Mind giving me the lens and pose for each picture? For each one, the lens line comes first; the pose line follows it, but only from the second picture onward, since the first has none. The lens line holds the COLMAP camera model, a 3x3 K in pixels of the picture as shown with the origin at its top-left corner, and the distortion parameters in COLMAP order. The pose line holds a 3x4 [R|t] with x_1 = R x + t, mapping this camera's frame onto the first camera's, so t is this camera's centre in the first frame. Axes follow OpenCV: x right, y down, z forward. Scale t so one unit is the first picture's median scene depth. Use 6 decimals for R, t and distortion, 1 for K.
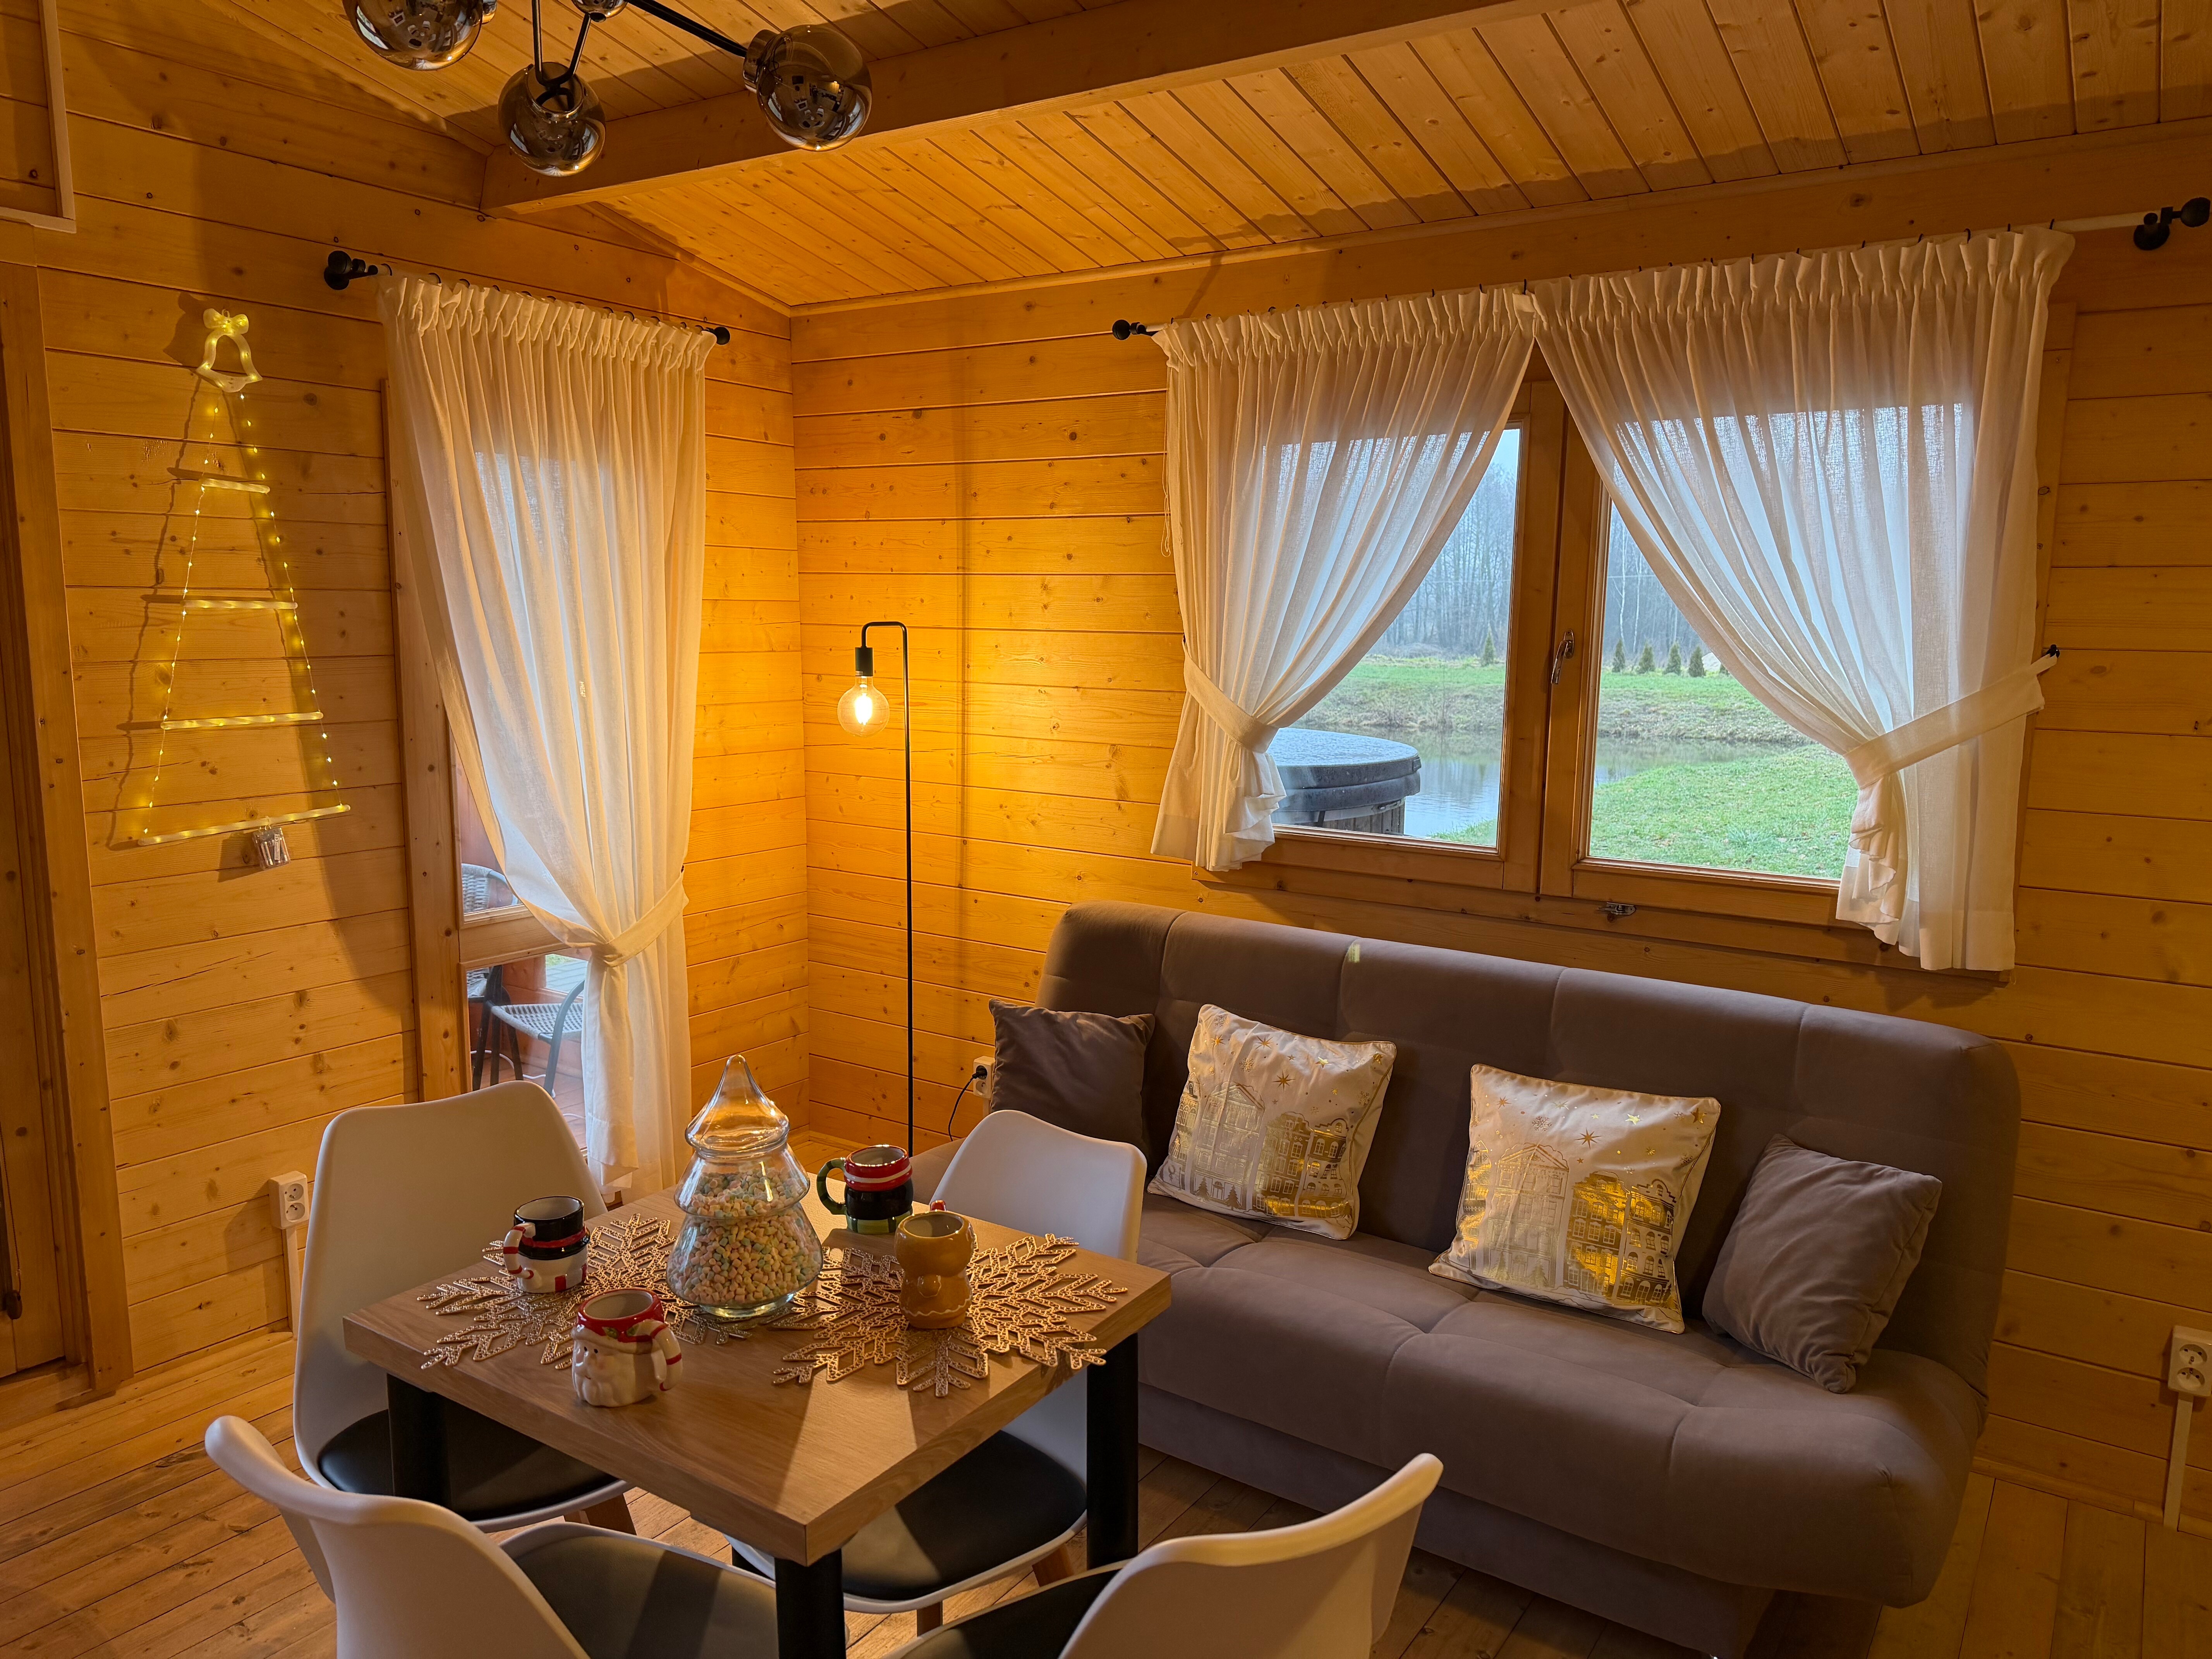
lens RADIAL K [[1560.1, 0, 1106.0], [0, 1560.1, 829.5], [0, 0, 1]] dist [-0.003225, -0.008182]
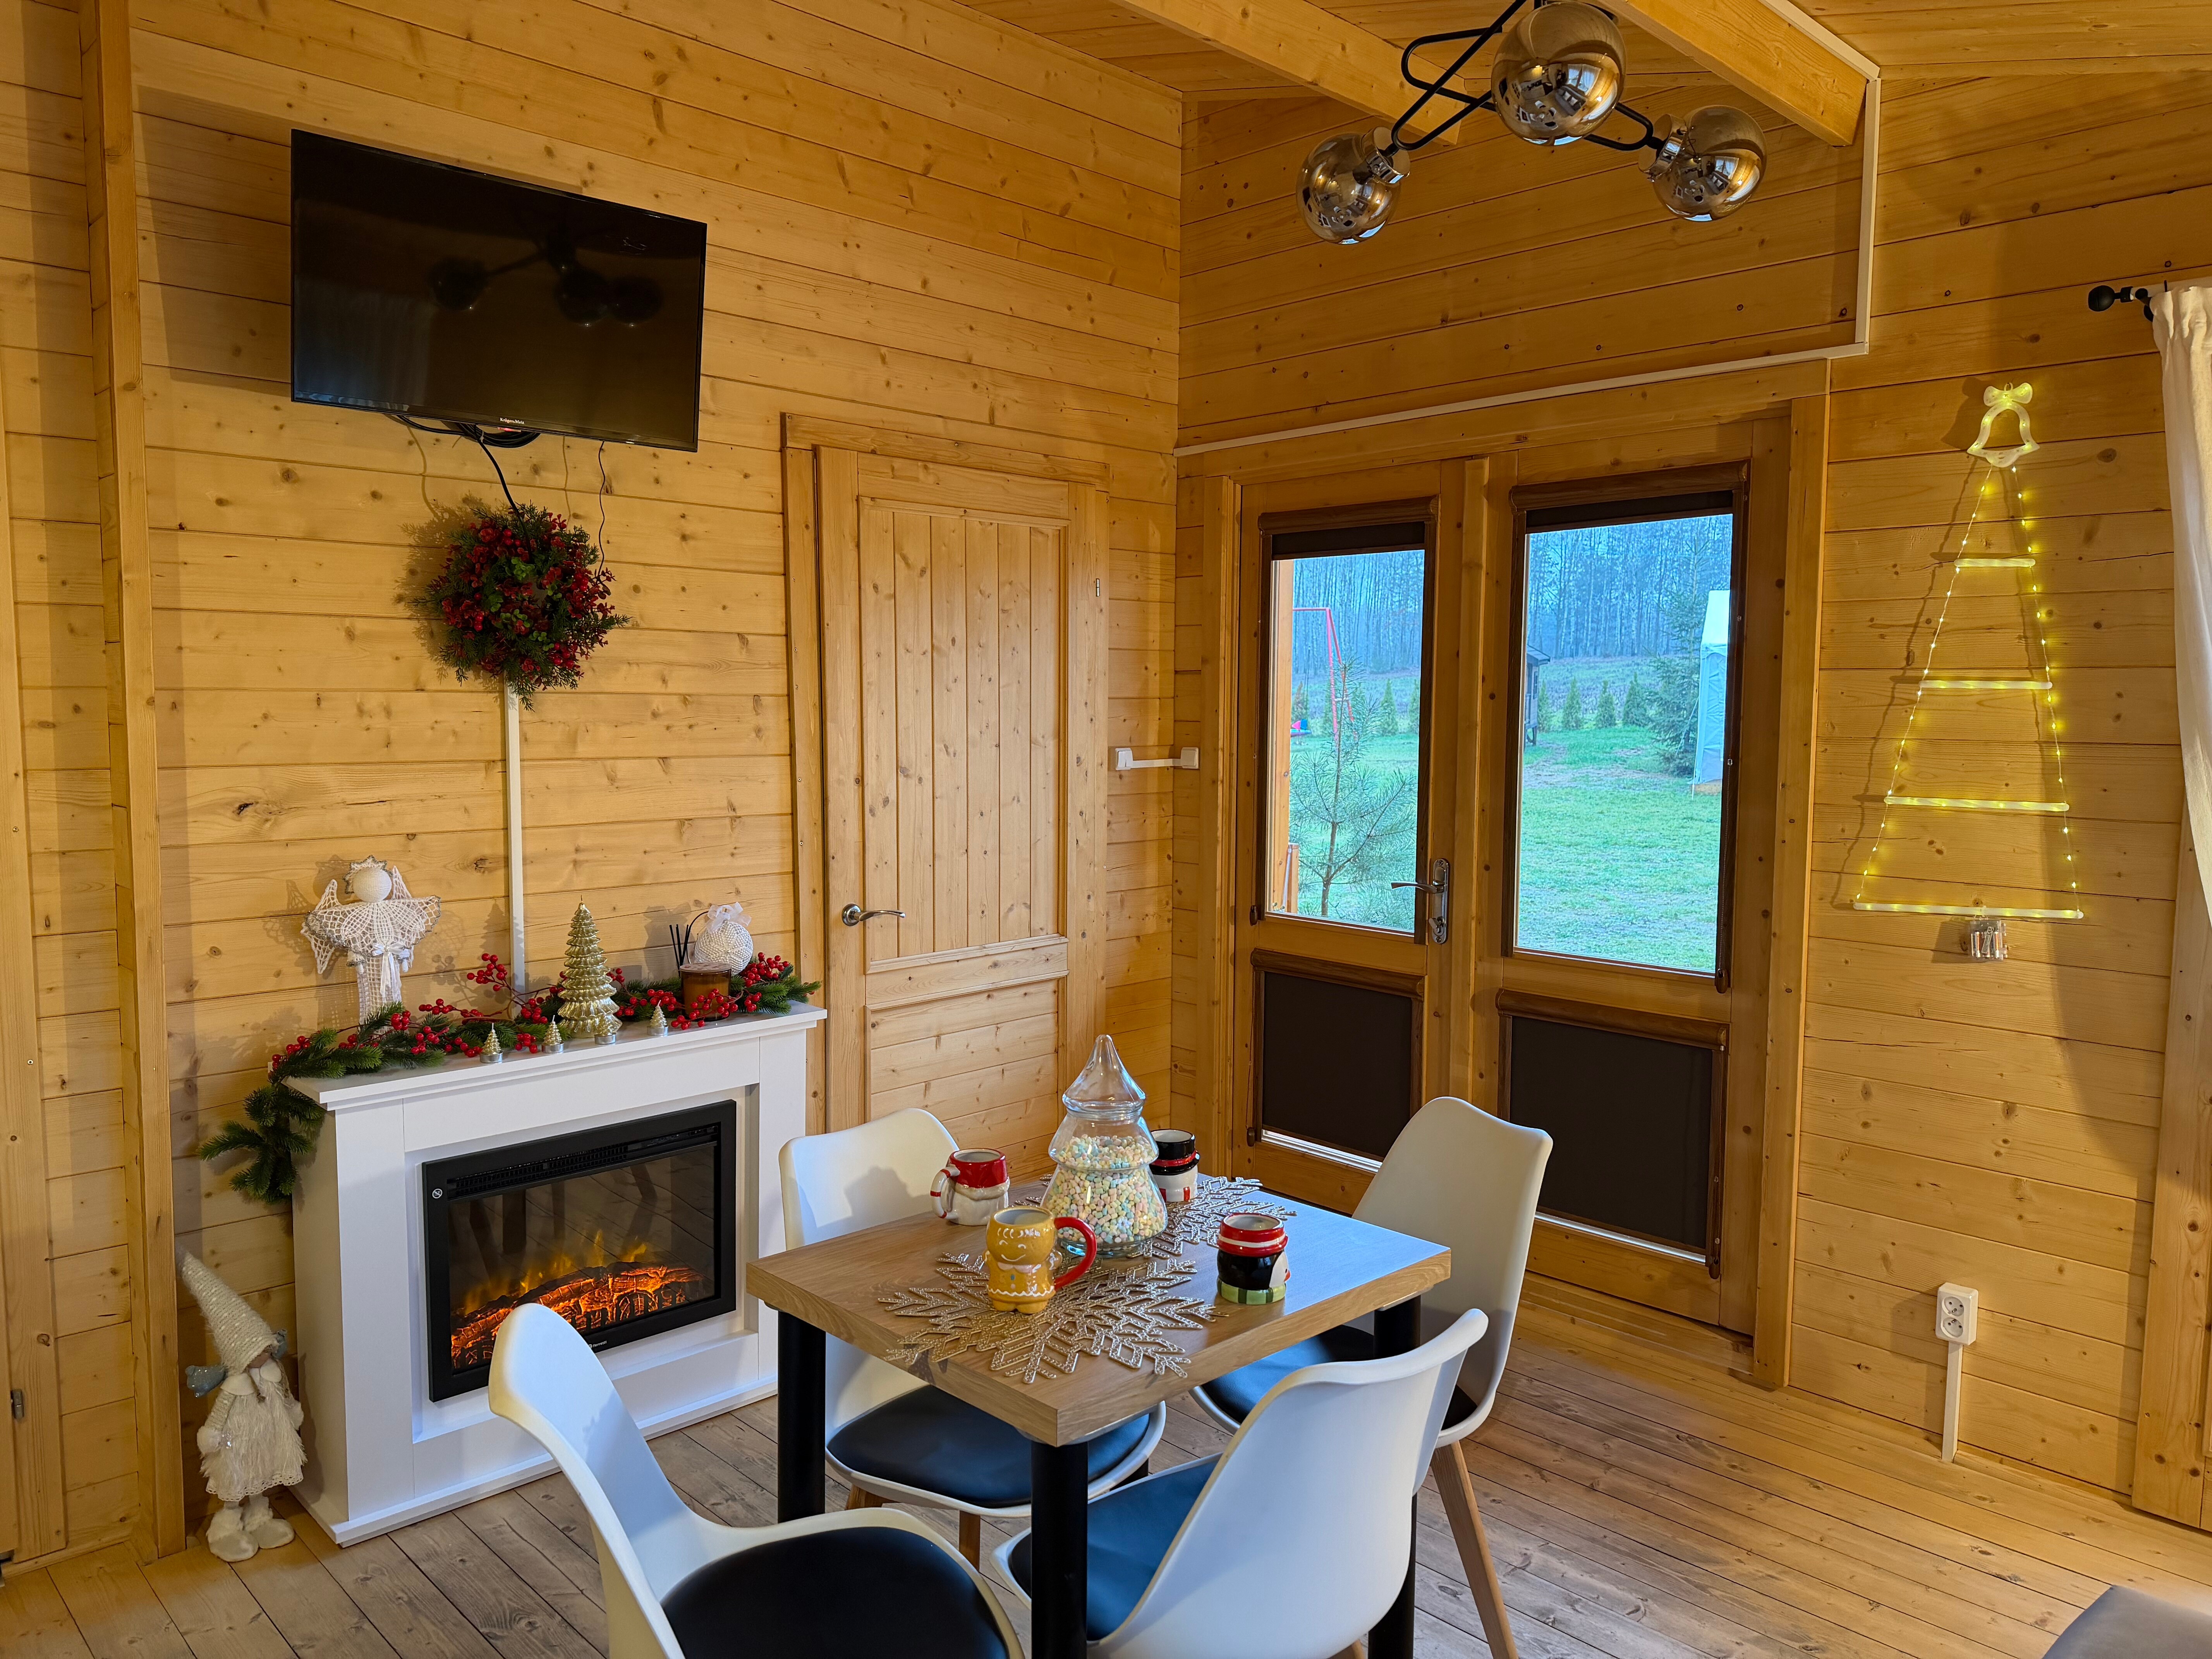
lens RADIAL K [[1560.1, 0, 1106.0], [0, 1560.1, 829.5], [0, 0, 1]] dist [-0.003225, -0.008182]
pose [[-0.205711, 0.069138, -0.976168, 0.485681], [-0.150017, 0.983483, 0.101270, -0.068870], [0.967046, 0.167274, -0.191941, 0.643575]]
